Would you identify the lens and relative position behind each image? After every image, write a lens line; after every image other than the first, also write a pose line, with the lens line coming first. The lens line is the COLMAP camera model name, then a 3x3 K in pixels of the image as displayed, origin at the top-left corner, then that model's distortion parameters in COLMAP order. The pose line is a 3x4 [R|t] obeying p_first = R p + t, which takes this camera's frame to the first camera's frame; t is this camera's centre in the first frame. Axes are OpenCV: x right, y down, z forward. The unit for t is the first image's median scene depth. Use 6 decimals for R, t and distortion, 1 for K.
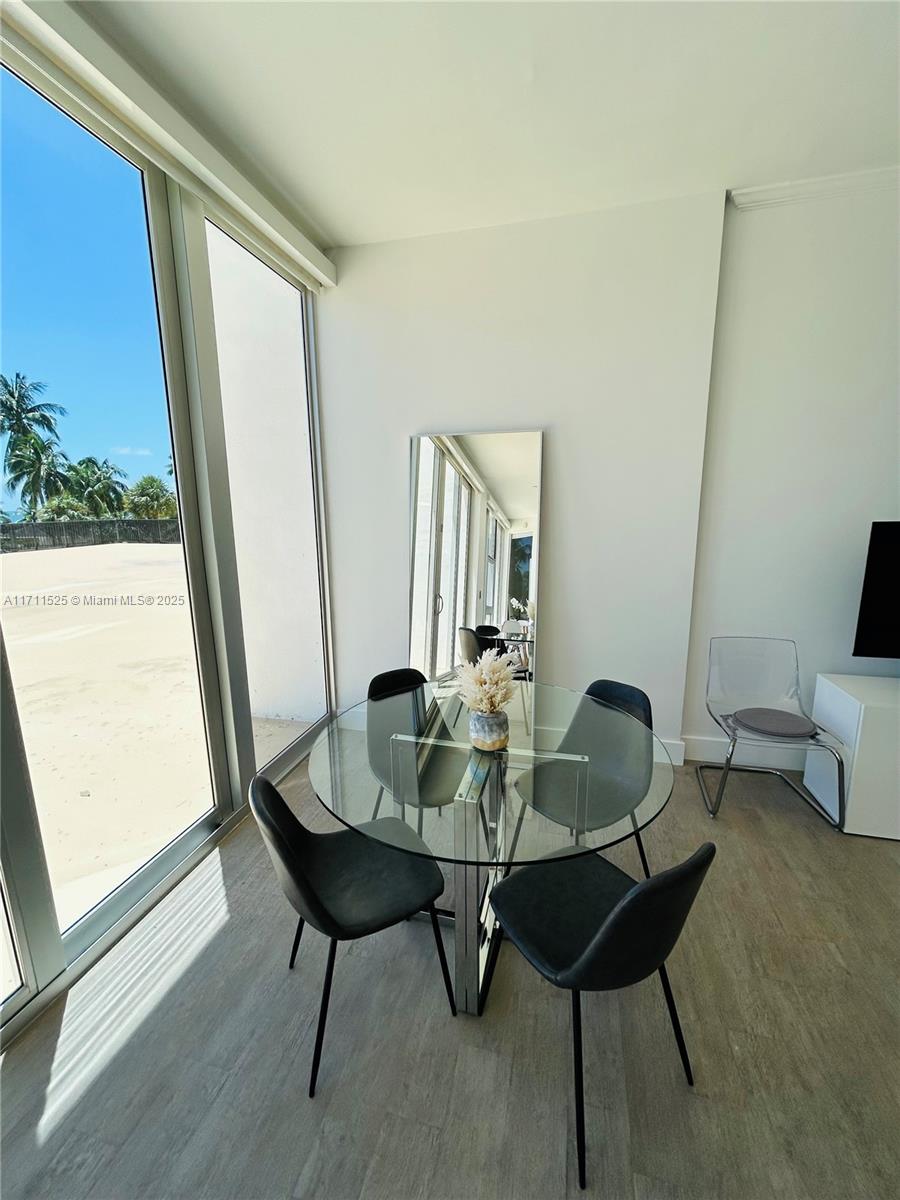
lens RADIAL K [[482.1, 0, 451.5], [0, 482.1, 598.9], [0, 0, 1]] dist [-0.001852, -0.000194]
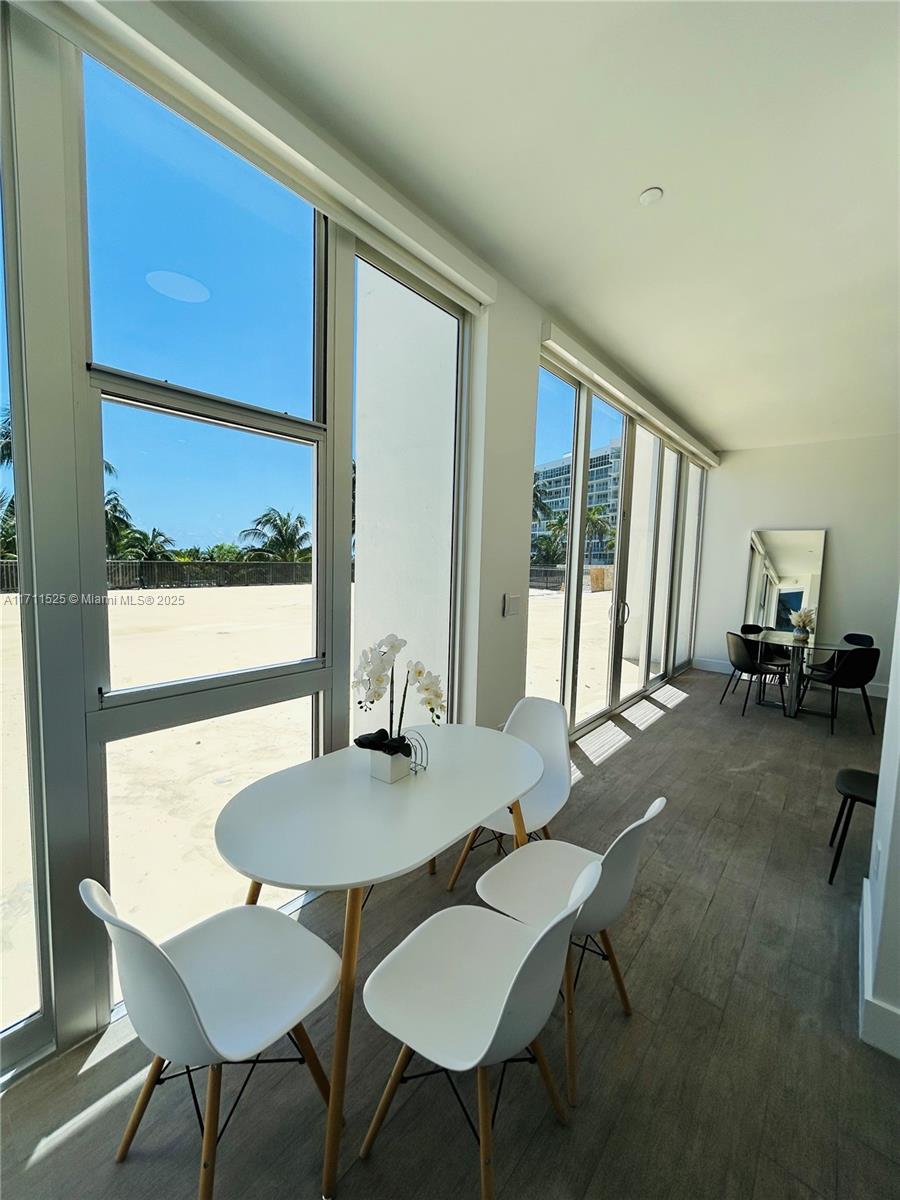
lens RADIAL K [[482.1, 0, 448.2], [0, 482.1, 598.6], [0, 0, 1]] dist [-0.001852, -0.000194]
pose [[0.899302, 0.065462, -0.432401, -0.229443], [-0.115569, 0.989158, -0.090608, 0.215482], [0.421782, 0.131456, 0.897117, -0.977853]]
